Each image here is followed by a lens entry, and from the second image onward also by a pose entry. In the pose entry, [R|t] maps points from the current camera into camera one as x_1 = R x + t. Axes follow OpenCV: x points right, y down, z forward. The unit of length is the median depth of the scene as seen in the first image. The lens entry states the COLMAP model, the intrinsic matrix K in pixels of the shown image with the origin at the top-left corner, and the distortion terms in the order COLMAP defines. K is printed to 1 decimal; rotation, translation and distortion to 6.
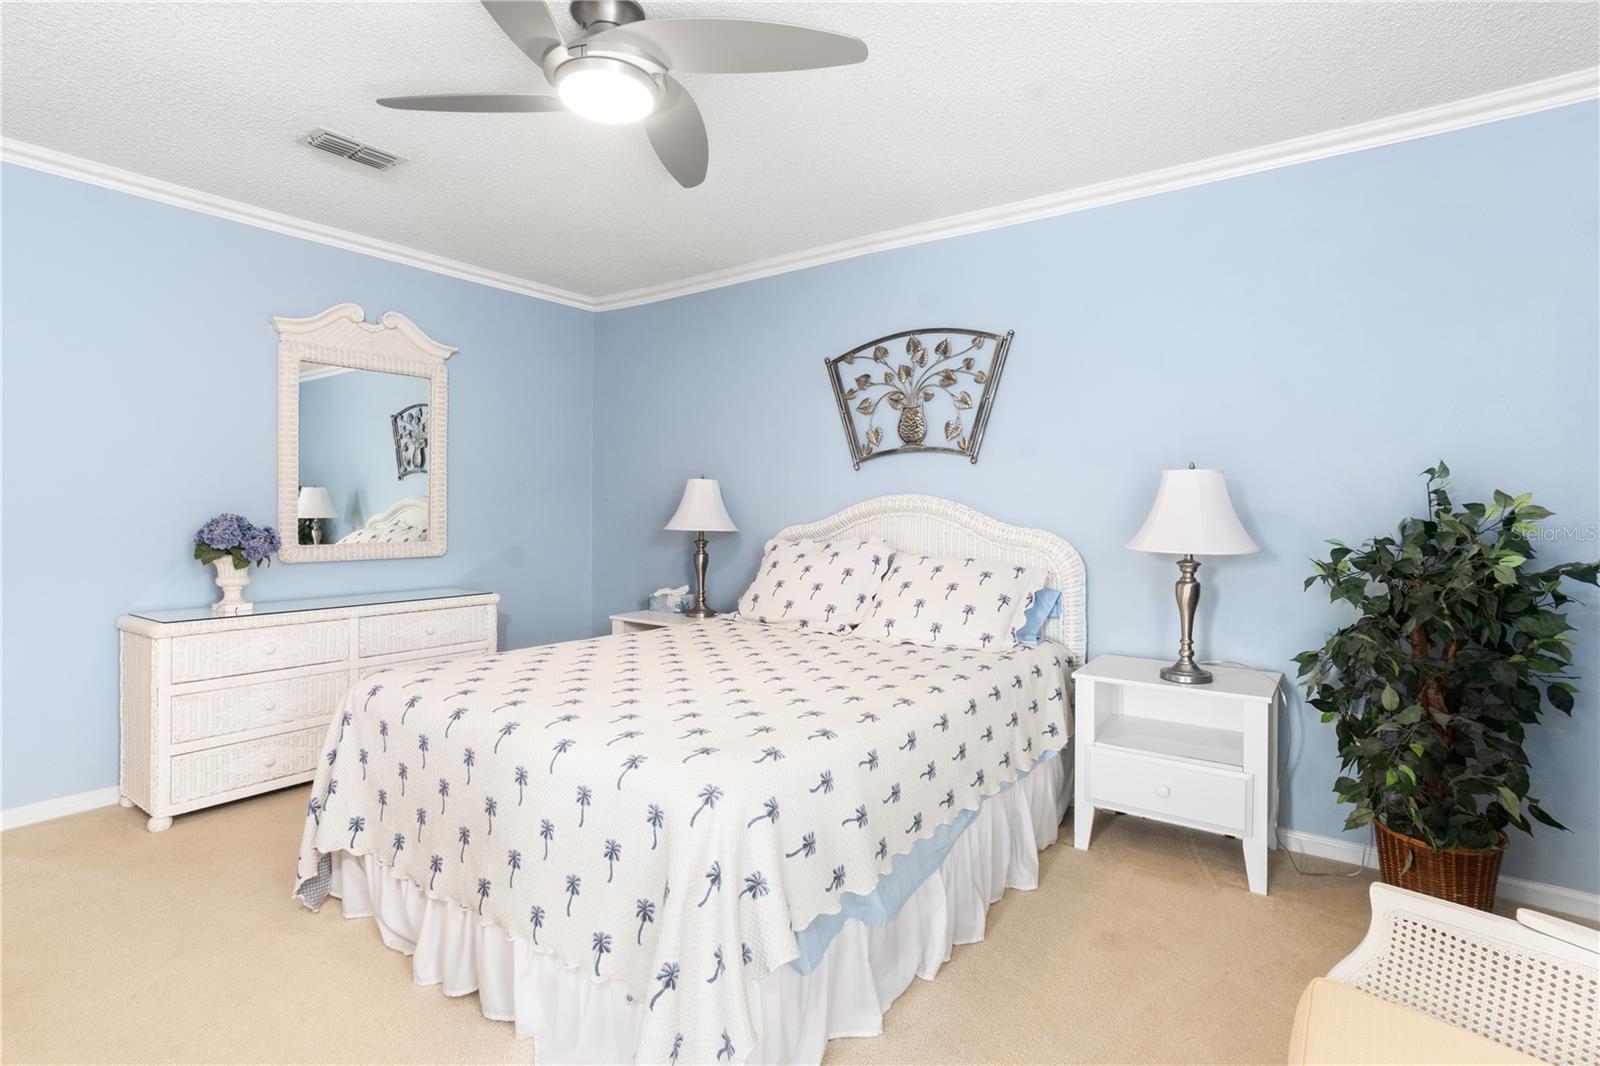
lens RADIAL K [[758.7, 0, 804.7], [0, 758.7, 519.8], [0, 0, 1]] dist [-0.020594, 0.010809]
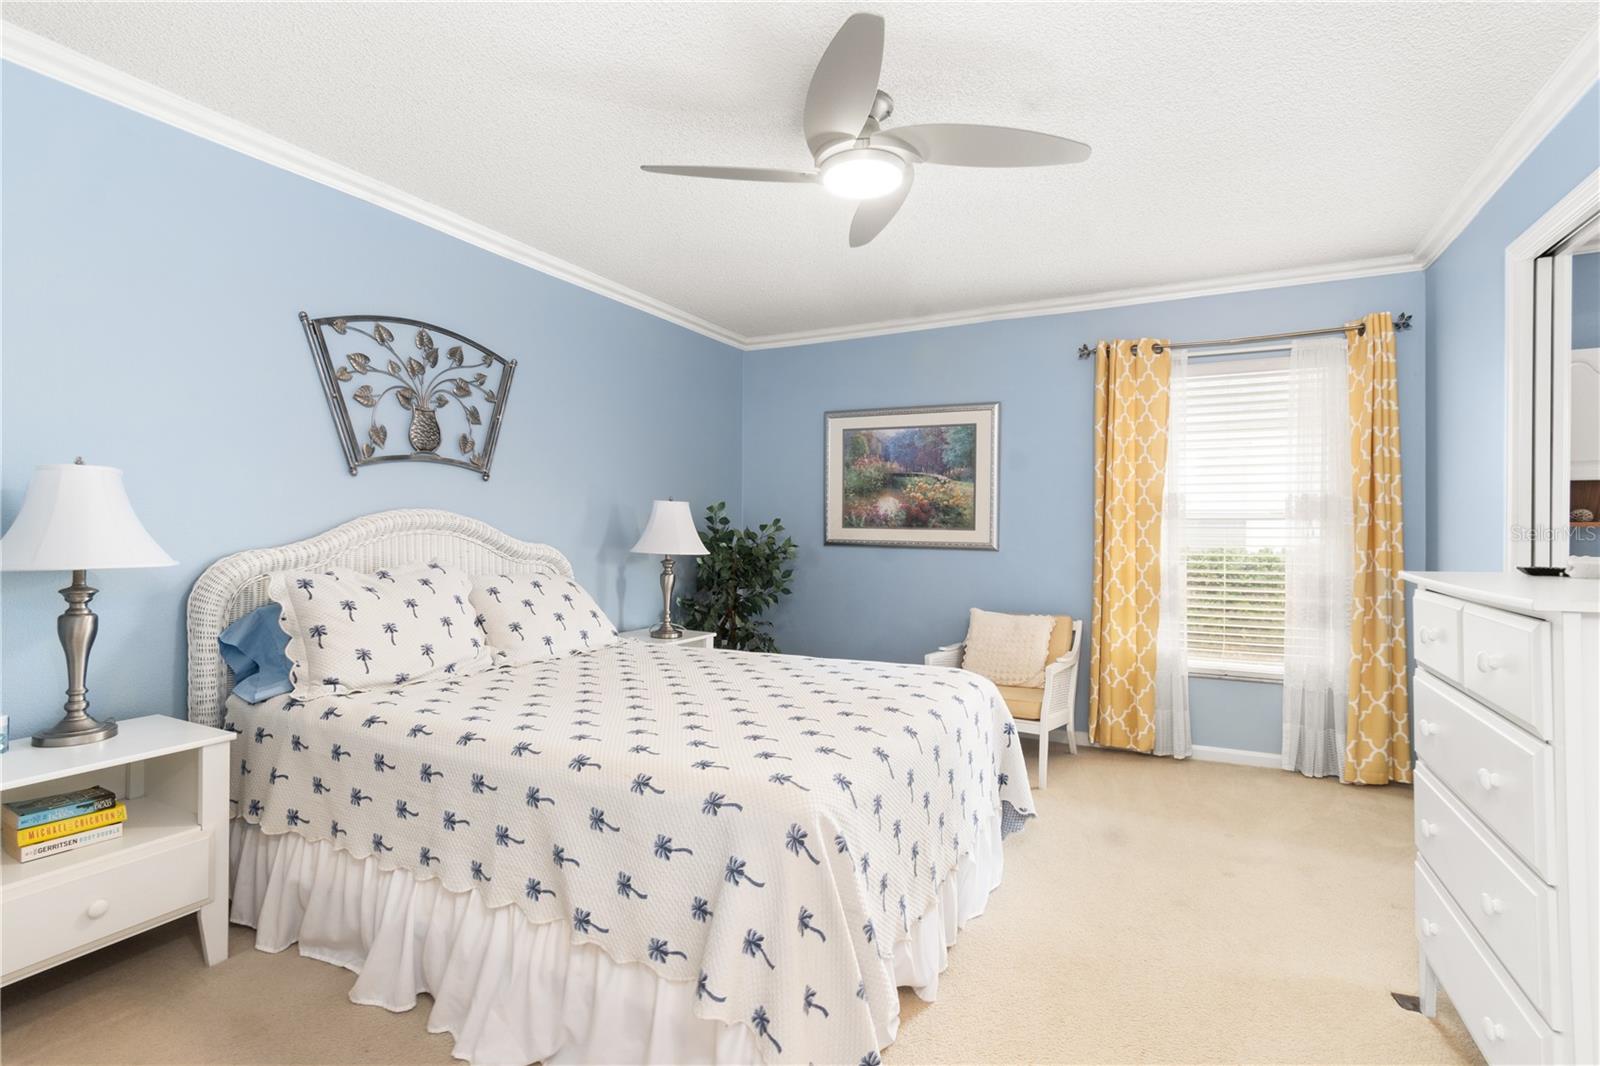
lens RADIAL K [[758.7, 0, 804.0], [0, 758.7, 529.4], [0, 0, 1]] dist [-0.020594, 0.010809]
pose [[-0.114351, -0.005865, 0.993423, -0.780434], [0.011602, 0.999906, 0.007239, -0.011647], [-0.993373, 0.012353, -0.114272, 0.665802]]
